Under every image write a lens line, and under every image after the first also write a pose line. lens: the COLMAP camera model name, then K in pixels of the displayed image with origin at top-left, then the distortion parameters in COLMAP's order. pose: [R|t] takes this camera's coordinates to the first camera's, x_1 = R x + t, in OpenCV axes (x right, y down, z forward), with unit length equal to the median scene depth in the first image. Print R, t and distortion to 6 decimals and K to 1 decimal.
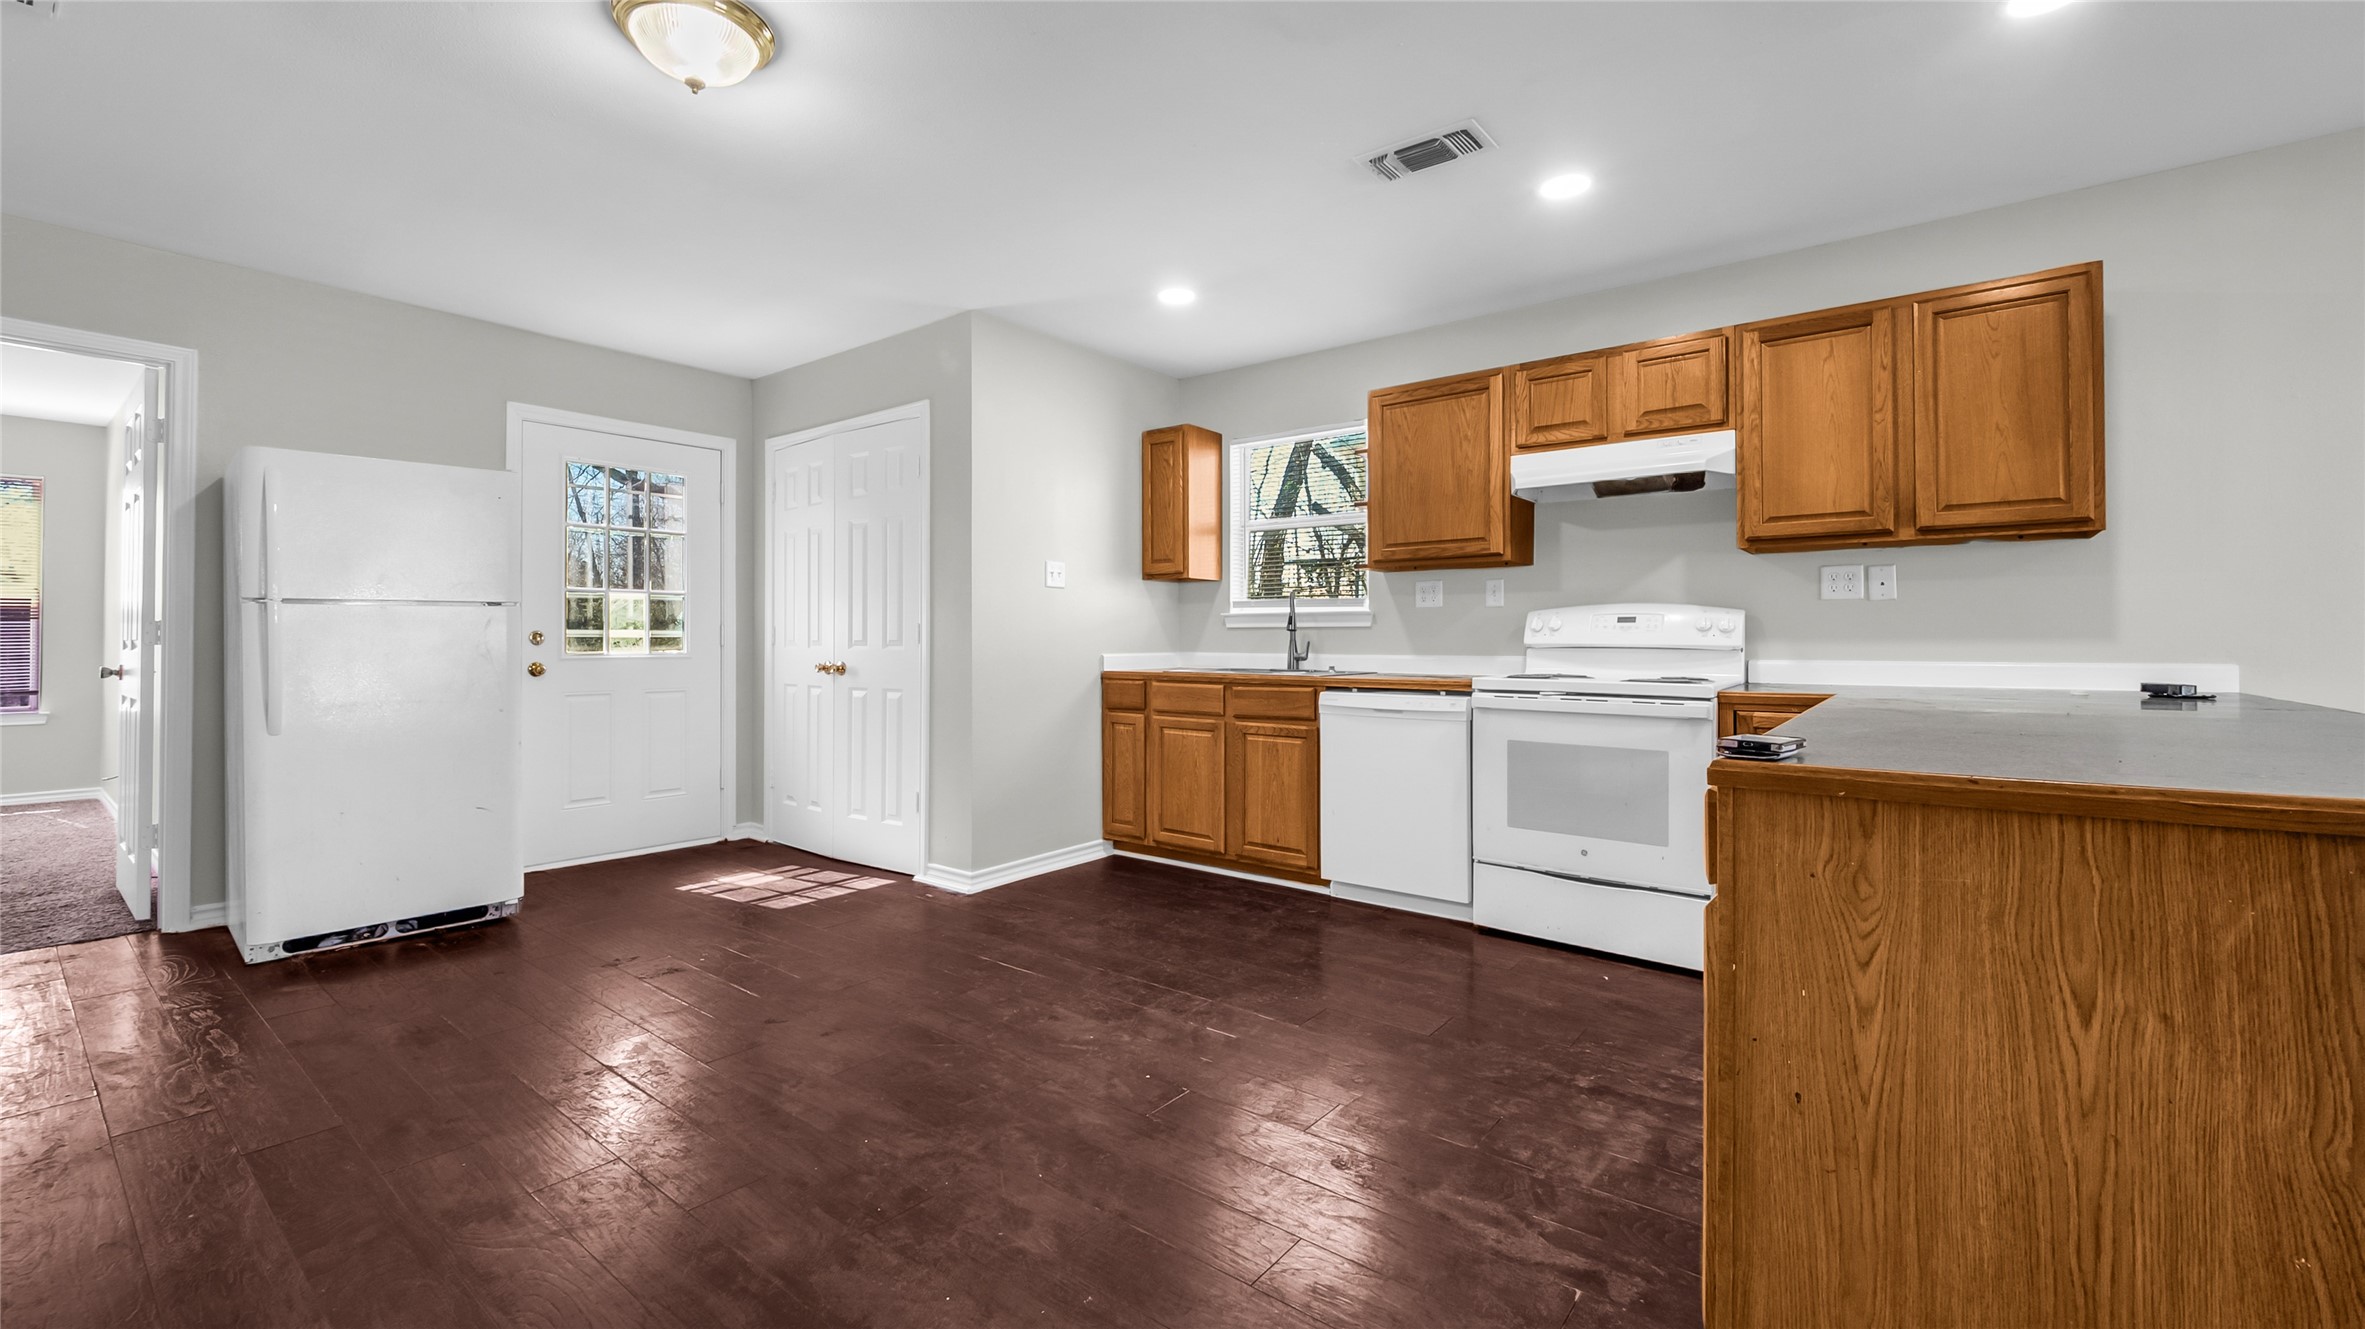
lens RADIAL K [[964.0, 0, 1175.2], [0, 964.0, 633.3], [0, 0, 1]] dist [0.007032, -0.004081]
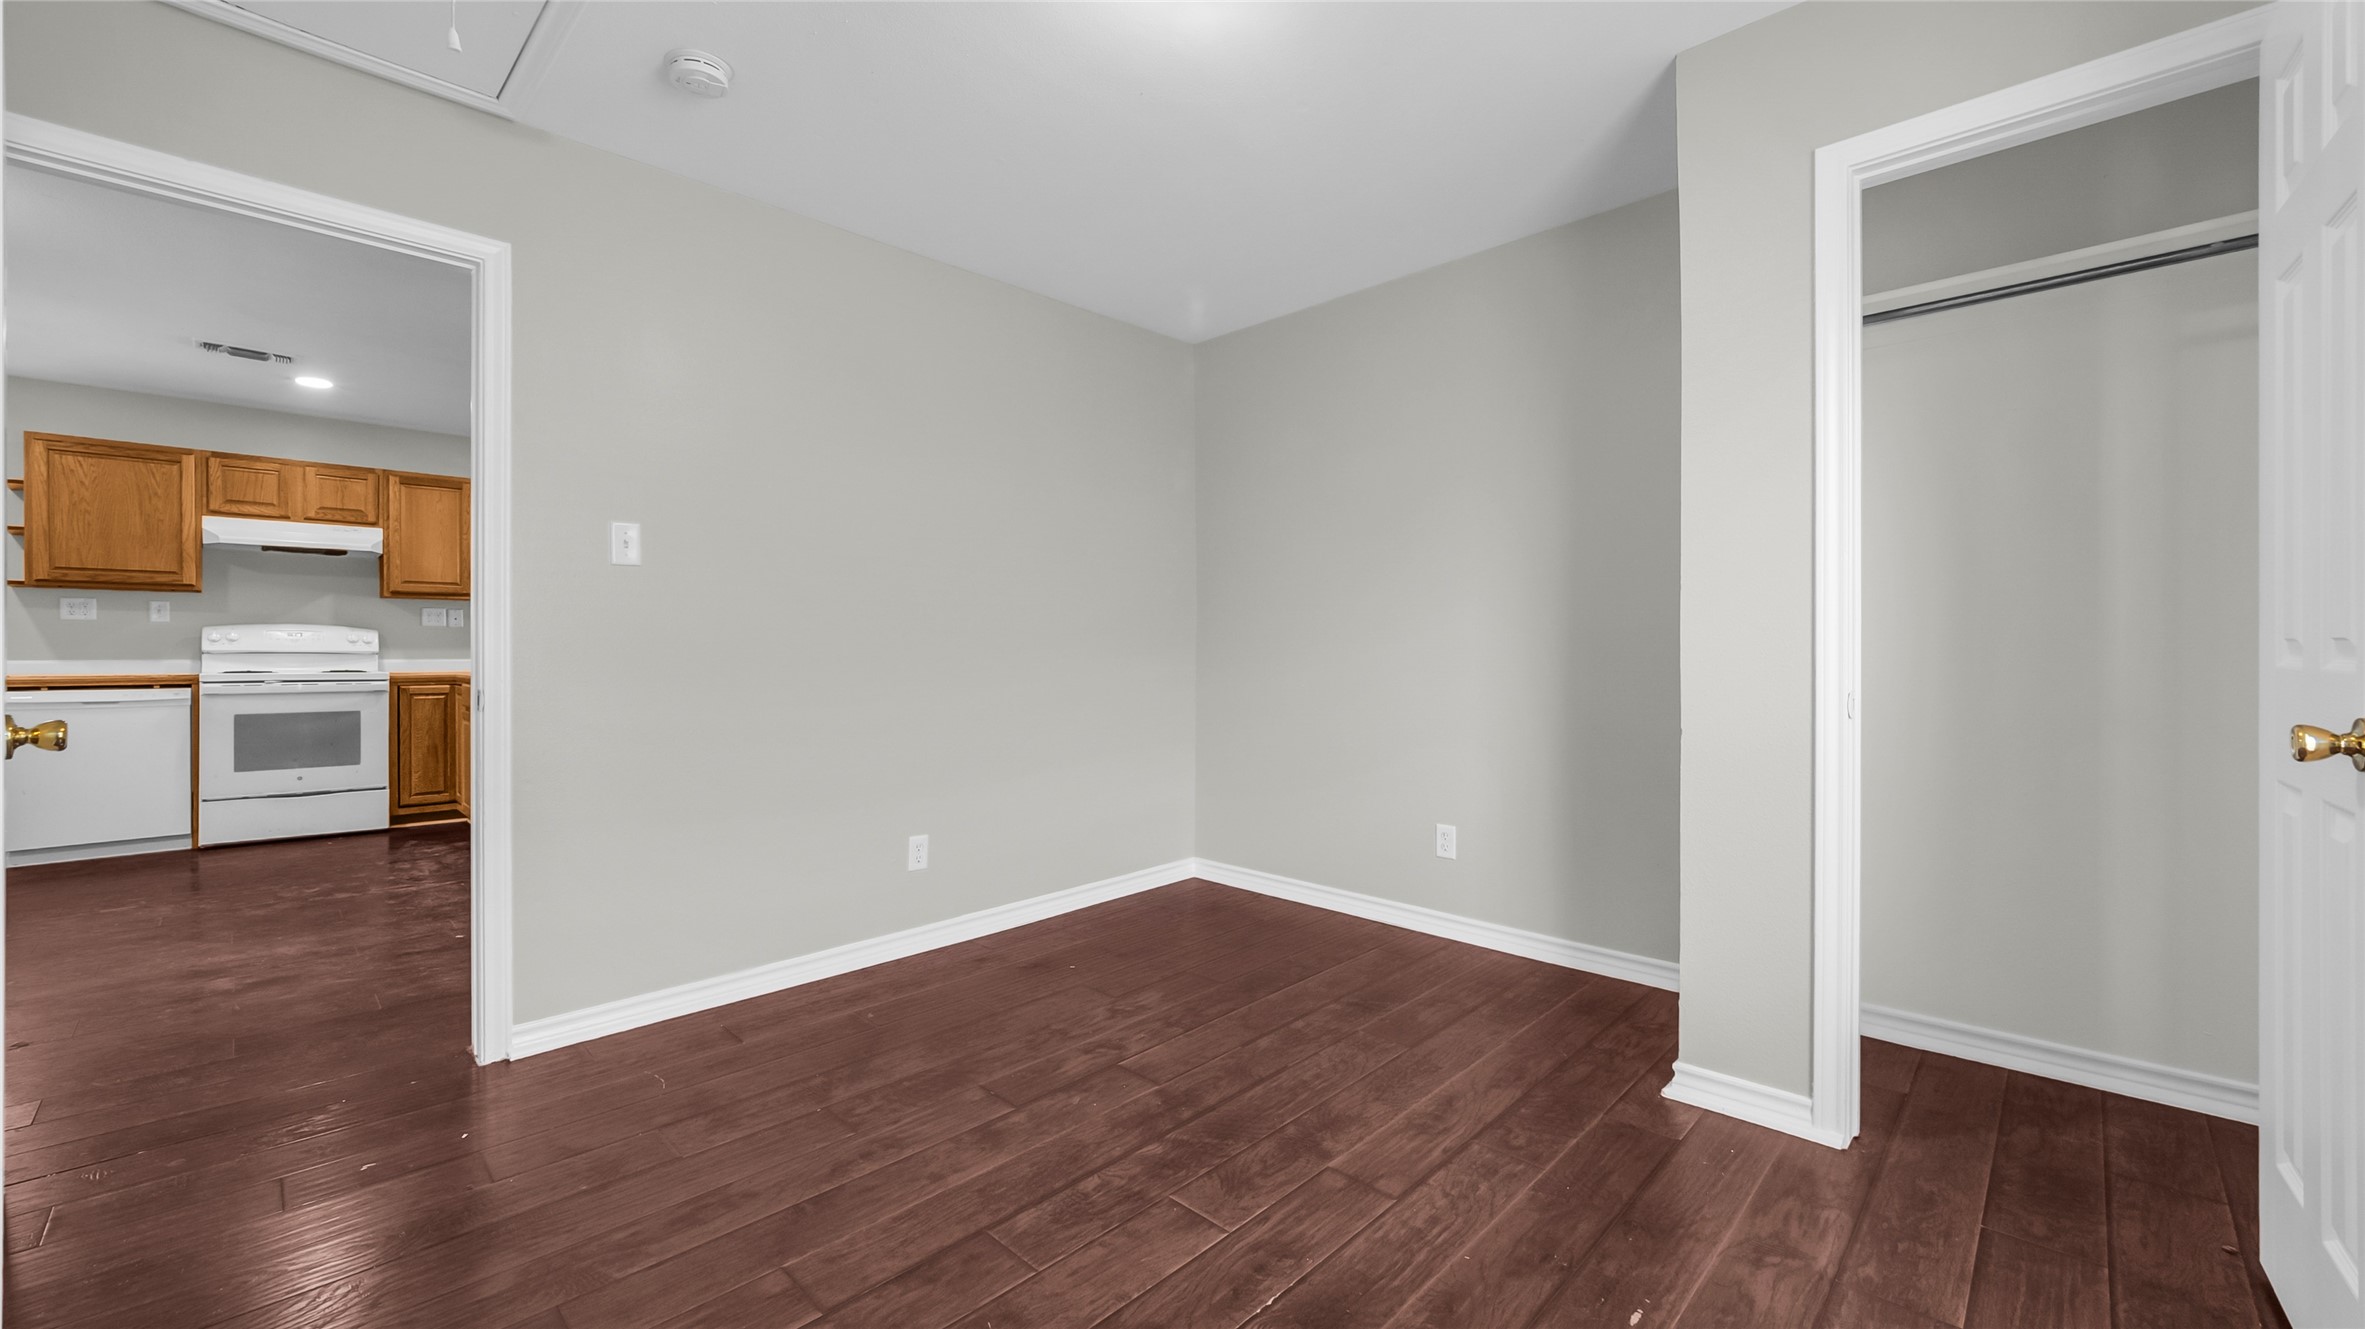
lens RADIAL K [[964.0, 0, 1192.0], [0, 964.0, 658.0], [0, 0, 1]] dist [0.007032, -0.004081]
pose [[0.119524, -0.006804, 0.992808, -0.936007], [-0.010456, 0.999912, 0.008111, -0.004721], [-0.992776, -0.011350, 0.119442, -0.634697]]
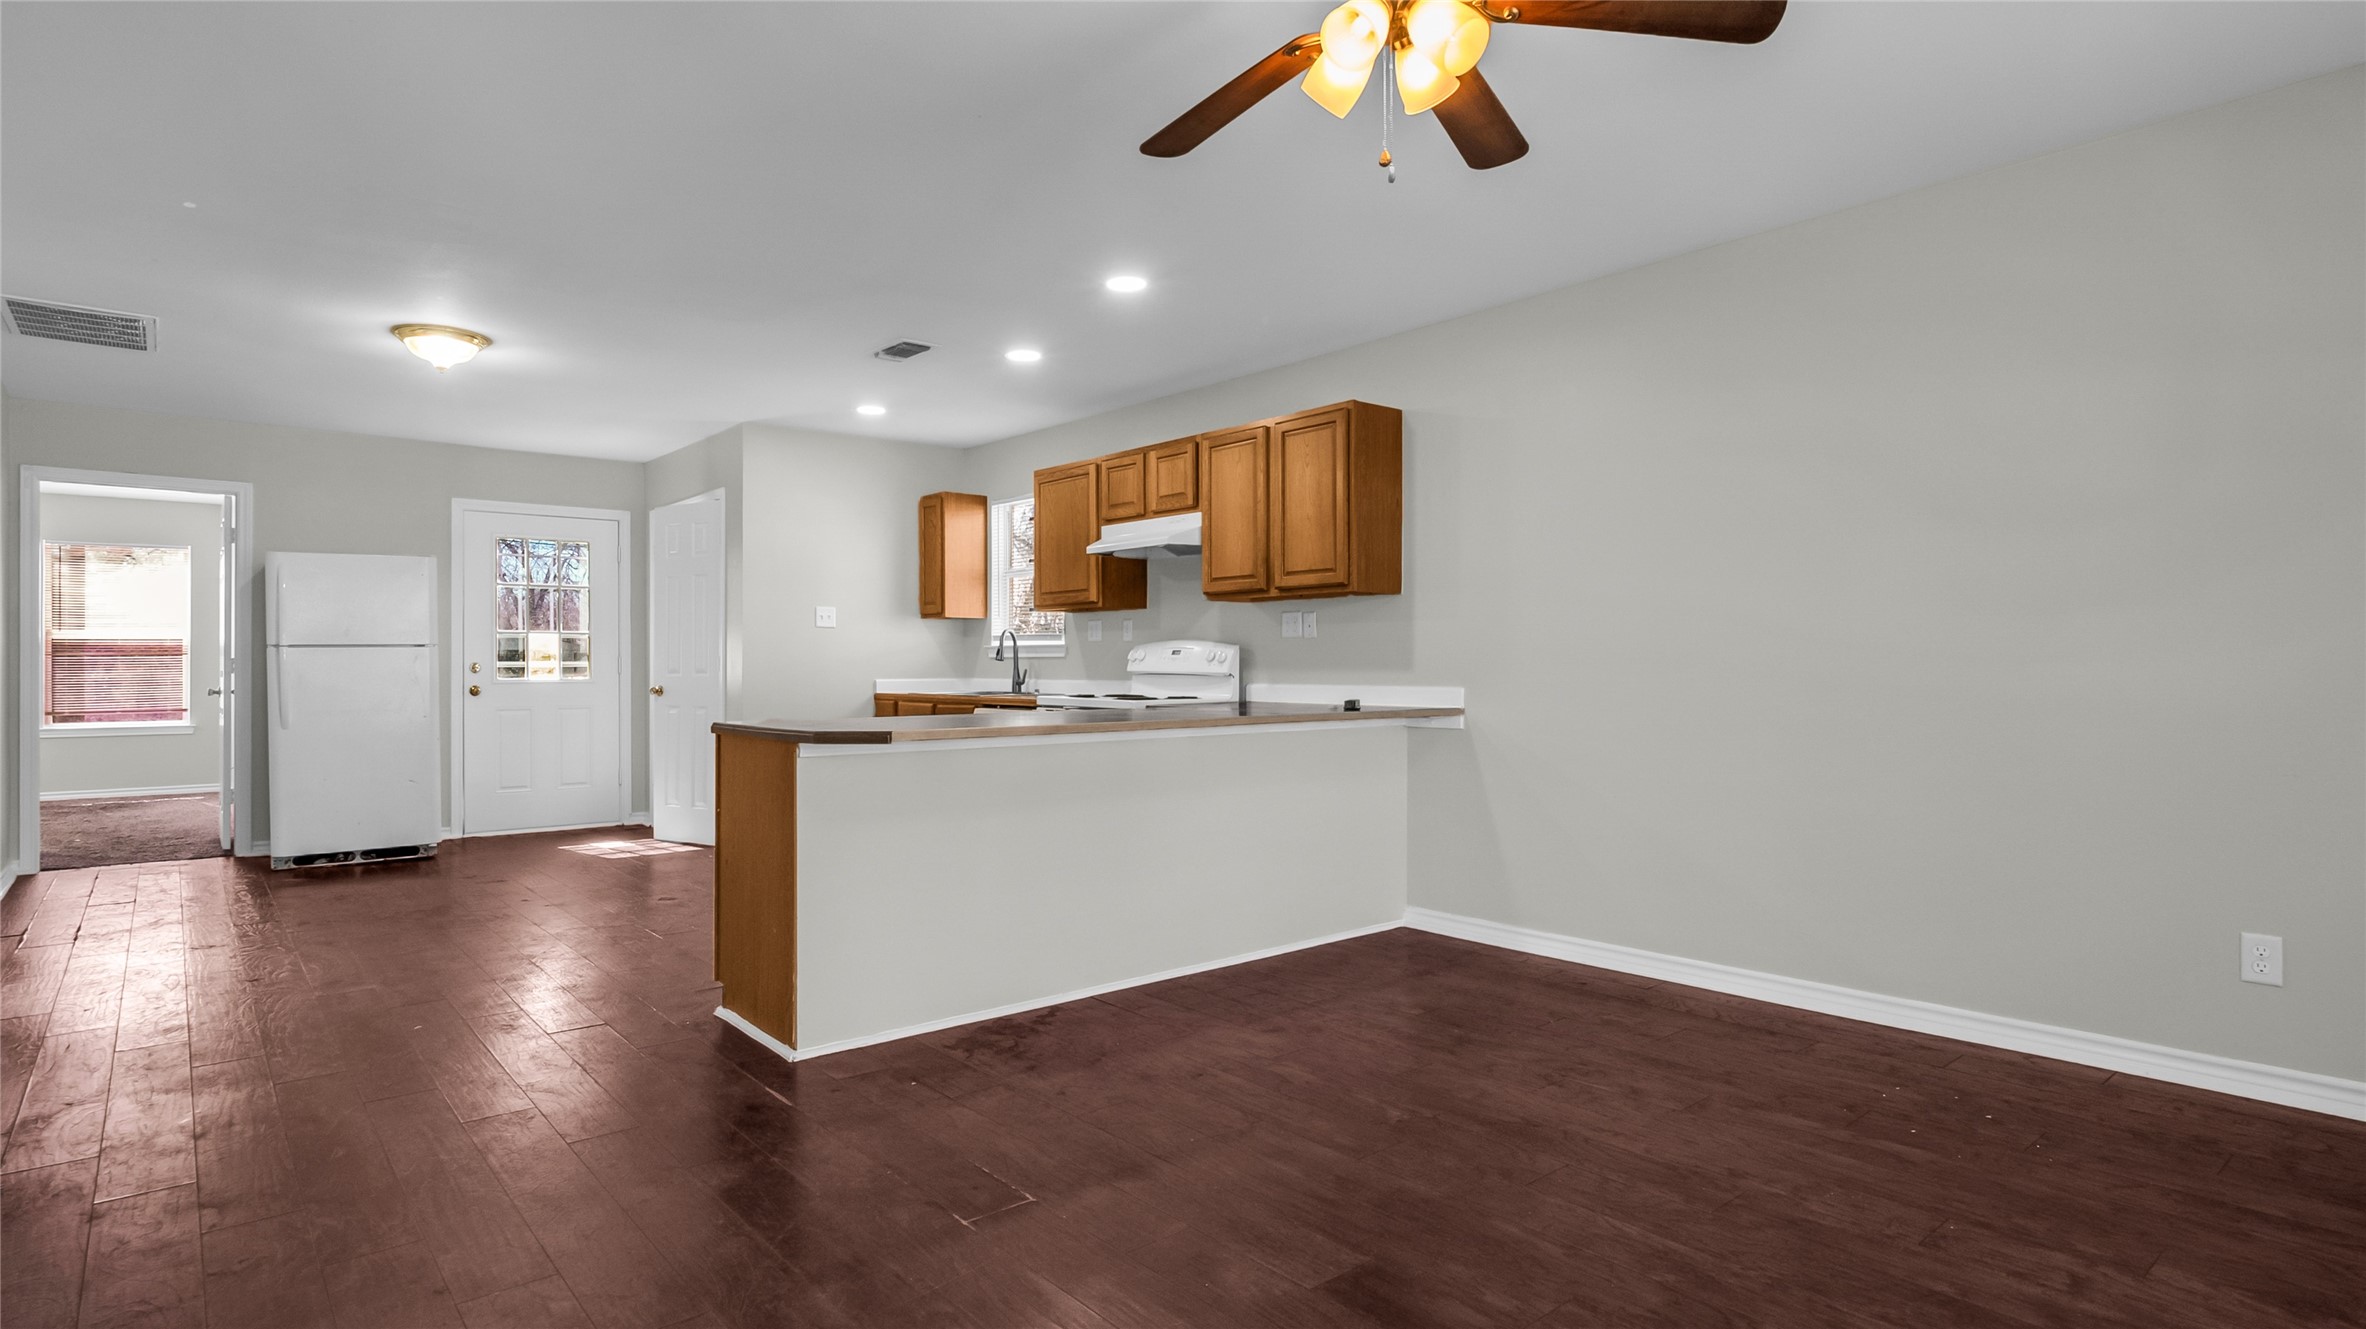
lens RADIAL K [[1204.8, 0, 1190.1], [0, 1204.8, 661.4], [0, 0, 1]] dist [0.000352, 0.004691]
pose [[0.981174, -0.002887, -0.193106, 0.835647], [0.003960, 0.999979, 0.005171, -0.011080], [0.193087, -0.005839, 0.981164, -0.611292]]
